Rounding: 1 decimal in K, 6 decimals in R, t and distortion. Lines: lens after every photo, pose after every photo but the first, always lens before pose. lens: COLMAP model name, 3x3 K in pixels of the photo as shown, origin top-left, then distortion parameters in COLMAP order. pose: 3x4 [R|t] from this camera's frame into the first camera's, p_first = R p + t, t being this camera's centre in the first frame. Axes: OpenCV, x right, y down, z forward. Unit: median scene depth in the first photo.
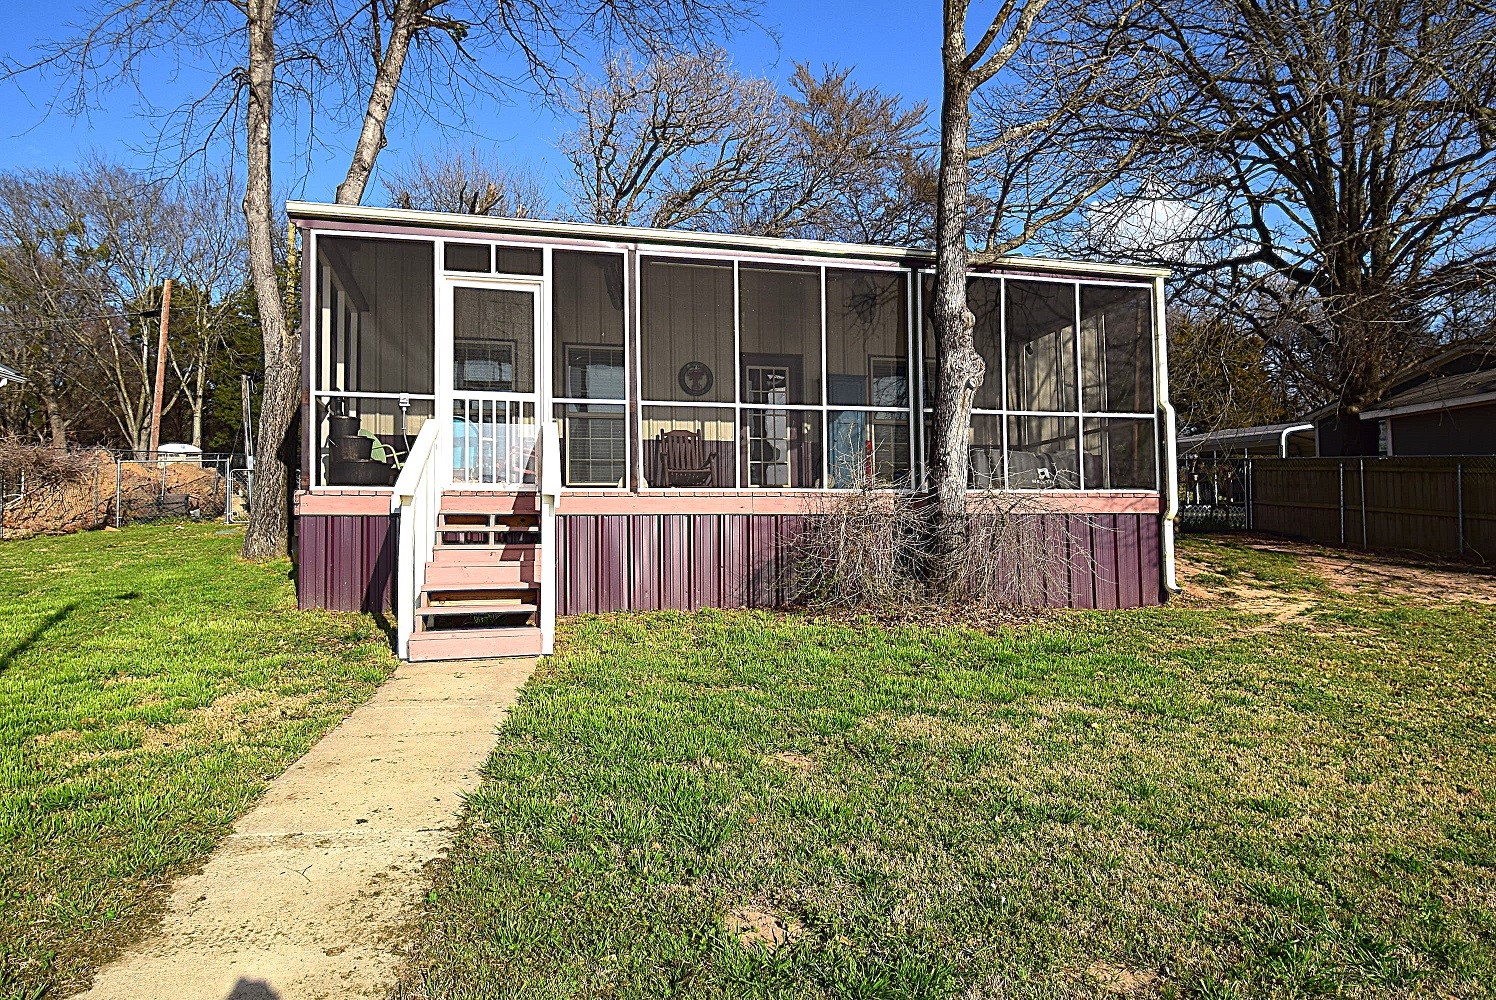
lens RADIAL K [[913.1, 0, 748.0], [0, 913.1, 500.0], [0, 0, 1]] dist [0.000536, -0.022299]
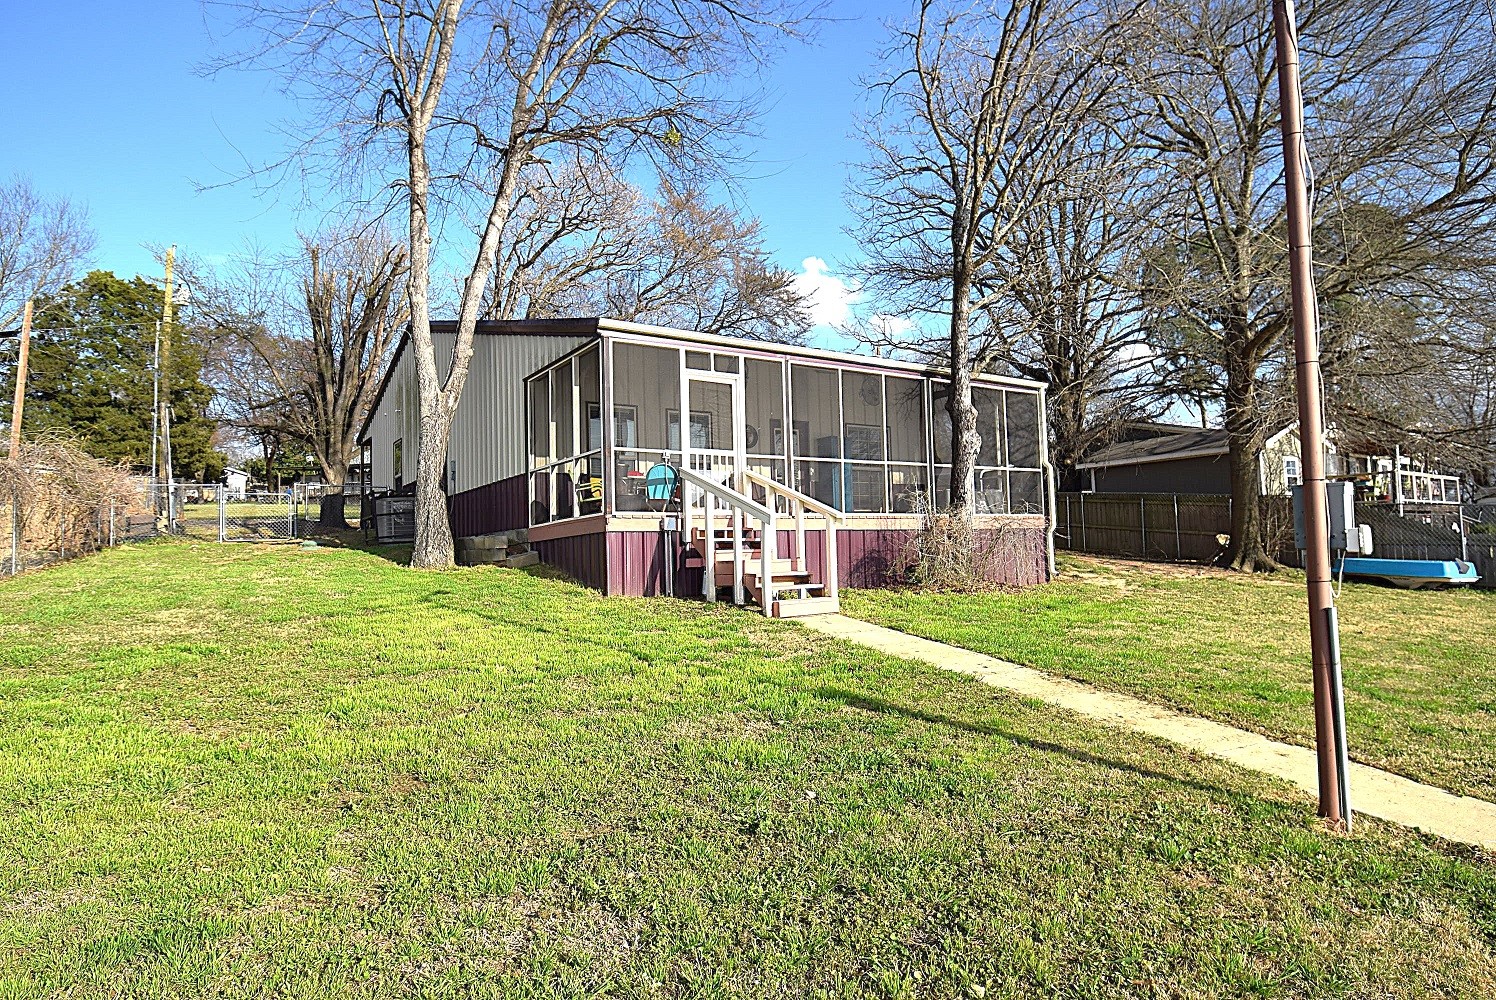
lens RADIAL K [[802.6, 0, 748.0], [0, 802.6, 500.0], [0, 0, 1]] dist [-0.000996, -0.000224]
pose [[0.948283, 0.004433, 0.317395, -0.621900], [0.005117, 0.999559, -0.029248, 0.004111], [-0.317384, 0.029359, 0.947842, -0.265393]]
